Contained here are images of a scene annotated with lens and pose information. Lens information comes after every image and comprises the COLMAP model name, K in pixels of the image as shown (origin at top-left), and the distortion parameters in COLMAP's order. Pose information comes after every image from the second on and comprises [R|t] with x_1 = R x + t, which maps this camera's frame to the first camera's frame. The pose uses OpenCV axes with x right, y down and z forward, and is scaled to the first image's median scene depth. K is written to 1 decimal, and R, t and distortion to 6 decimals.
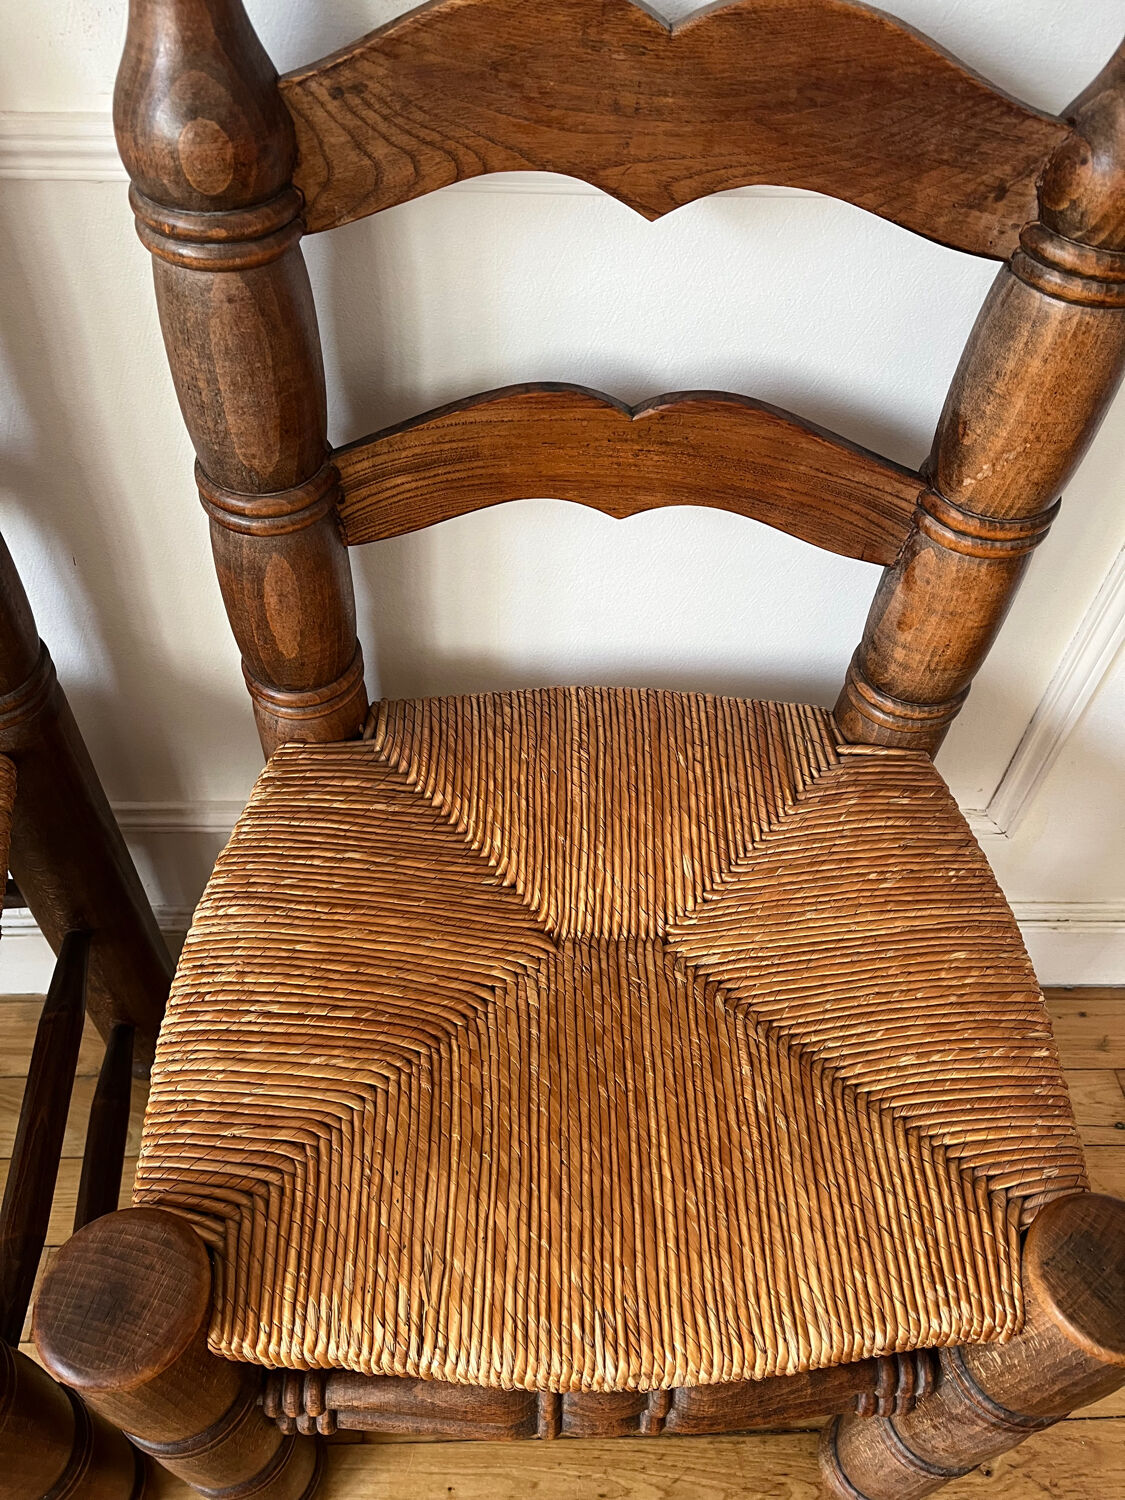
lens RADIAL K [[1131.2, 0, 571.6], [0, 1131.2, 745.1], [0, 0, 1]] dist [0.059382, -0.090742]
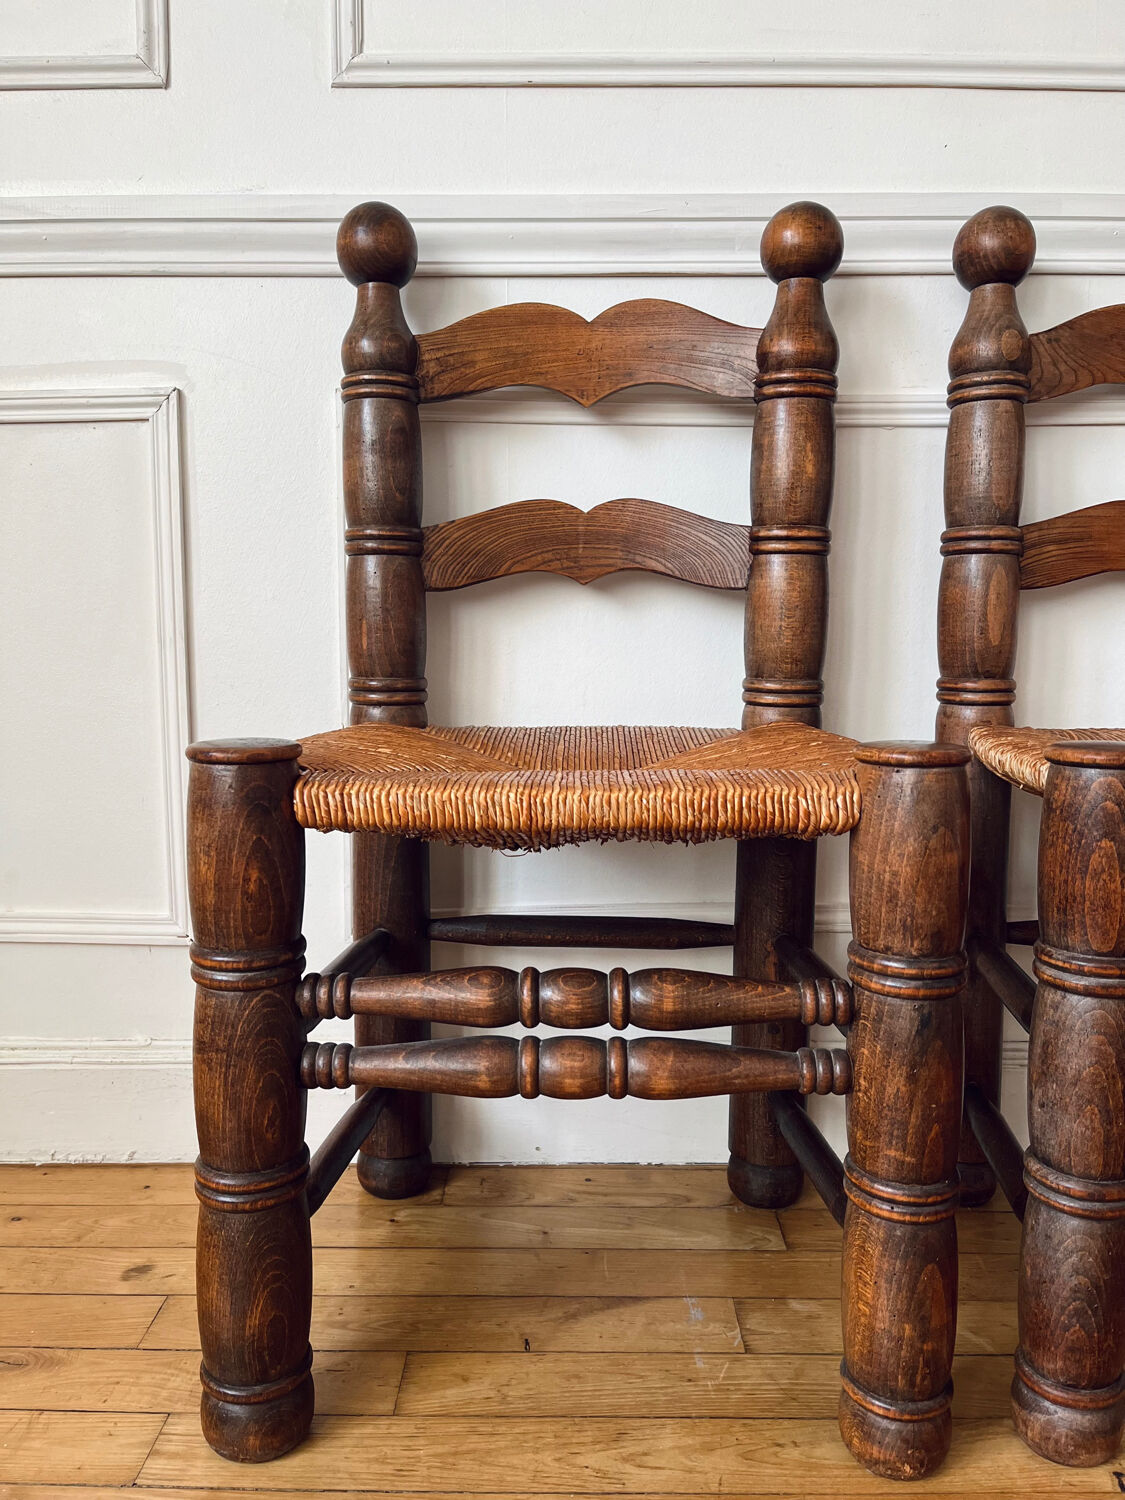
lens RADIAL K [[1131.2, 0, 567.3], [0, 1131.2, 755.6], [0, 0, 1]] dist [0.059382, -0.090742]
pose [[0.997777, -0.044222, -0.049859, -1.013617], [-0.001851, 0.729446, -0.684036, 1.496002], [0.066619, 0.682608, 0.727742, -0.160535]]
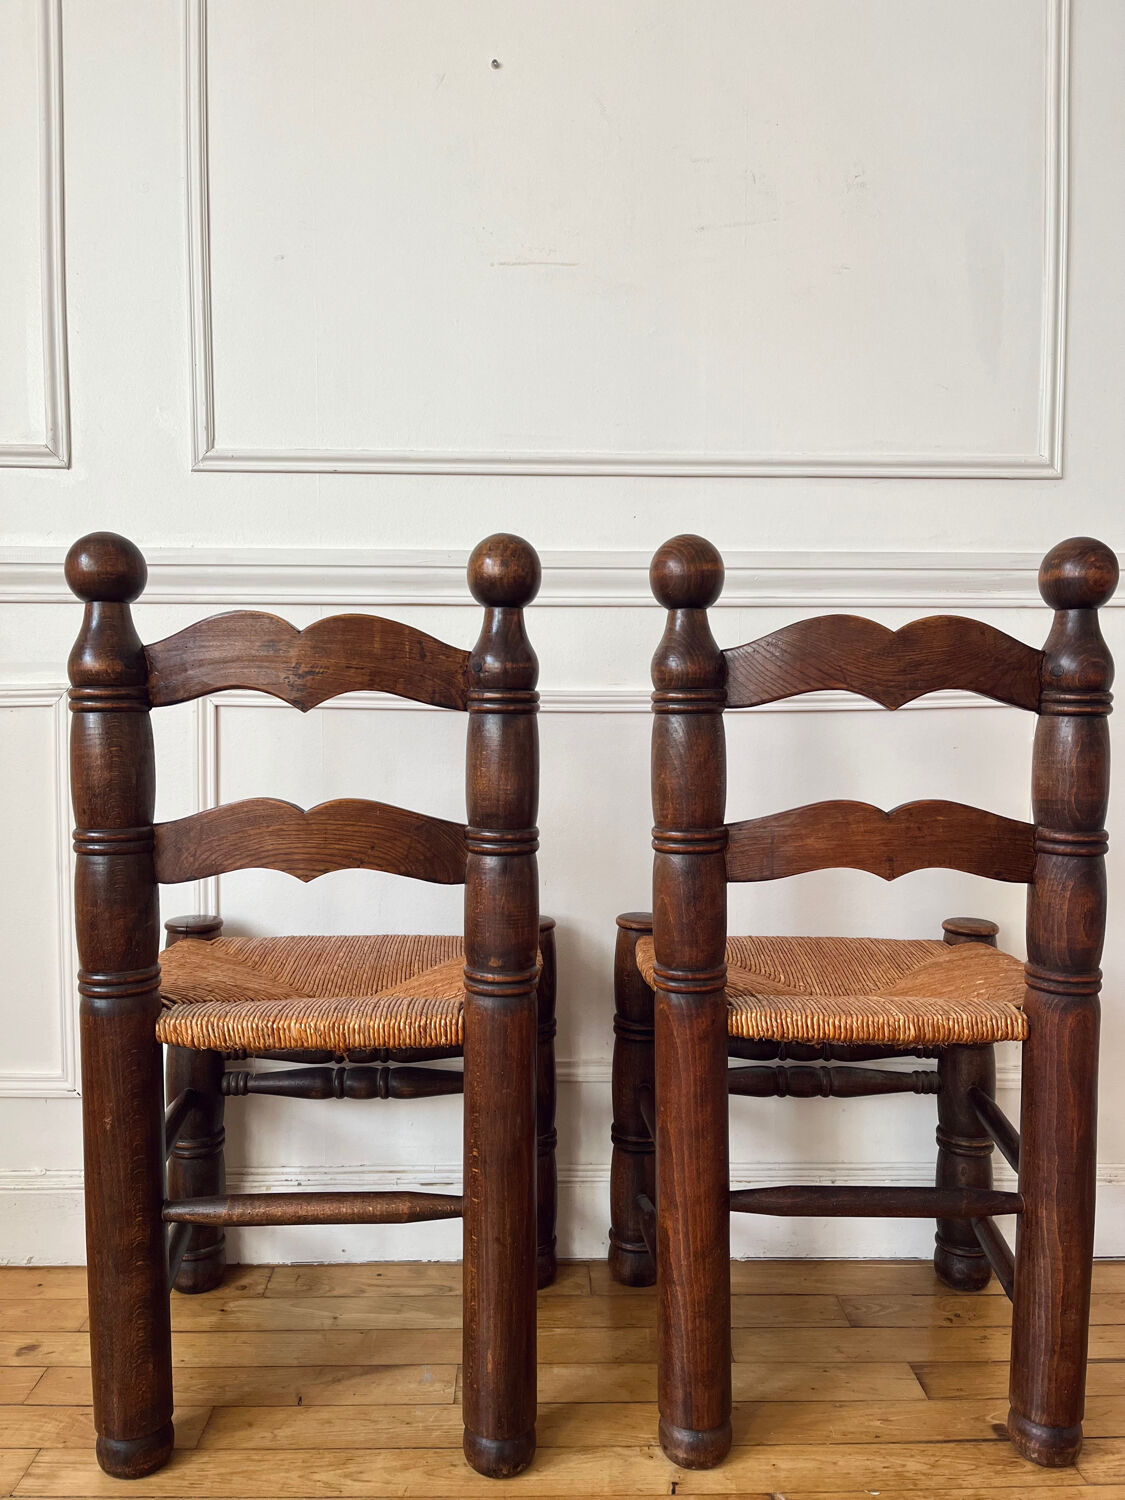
lens RADIAL K [[1131.2, 0, 566.8], [0, 1131.2, 758.3], [0, 0, 1]] dist [0.059382, -0.090742]
pose [[0.998866, -0.045554, -0.013822, -0.510133], [0.021856, 0.696777, -0.716955, 1.784642], [0.042291, 0.715840, 0.696983, -0.999317]]
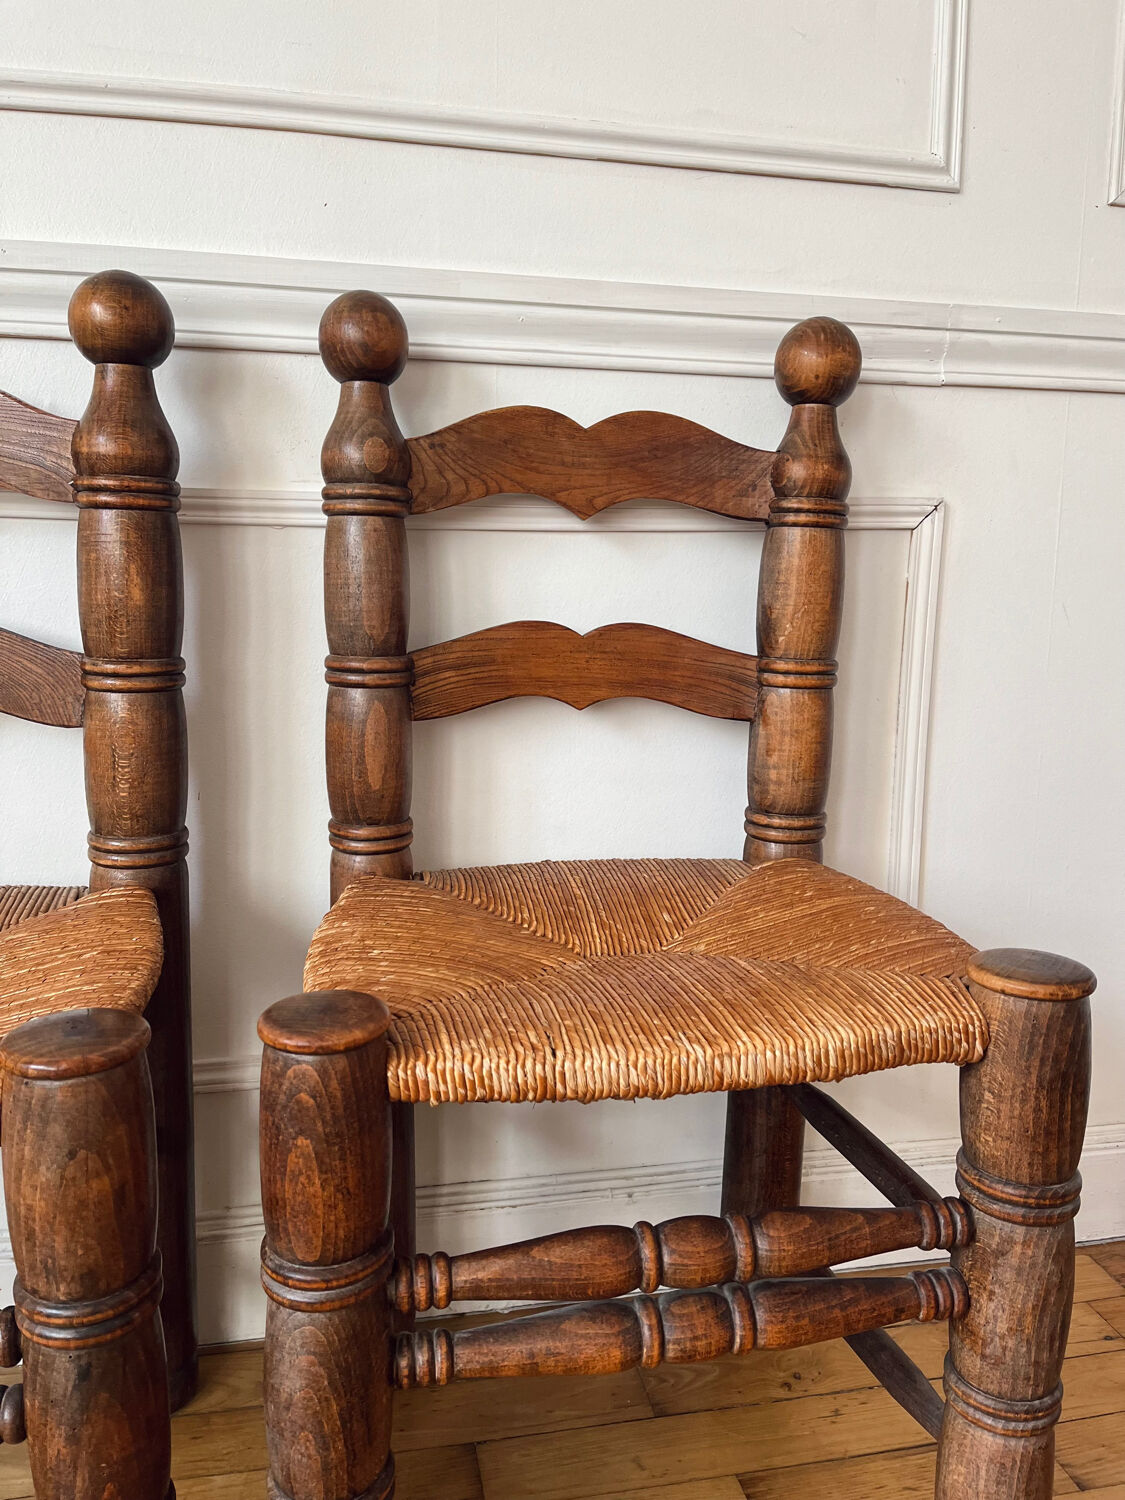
lens RADIAL K [[1131.2, 0, 568.8], [0, 1131.2, 752.5], [0, 0, 1]] dist [0.059382, -0.090742]
pose [[0.984589, -0.062675, 0.163265, -0.305919], [0.152599, 0.763922, -0.627006, 1.080993], [-0.085425, 0.642257, 0.761714, -0.209860]]
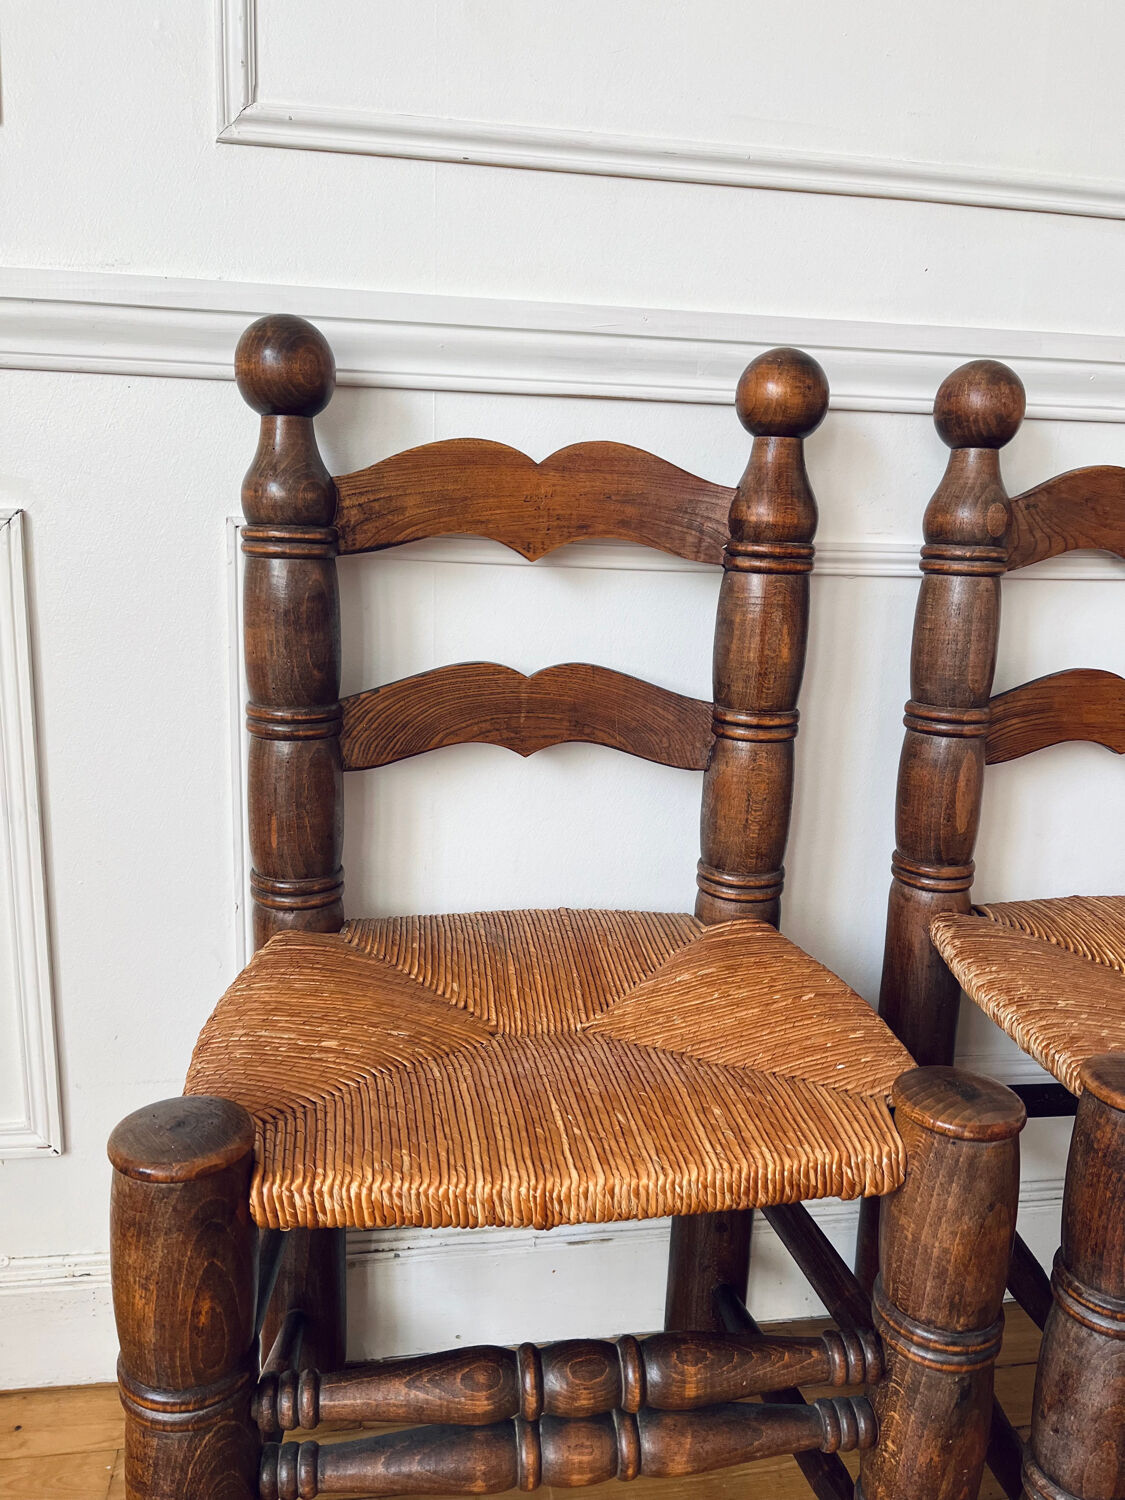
lens RADIAL K [[1131.2, 0, 571.0], [0, 1131.2, 748.7], [0, 0, 1]] dist [0.059382, -0.090742]
pose [[0.991457, -0.044435, 0.122632, -1.236589], [0.109469, 0.794662, -0.597100, 0.902804], [-0.070919, 0.605423, 0.792738, -0.337629]]
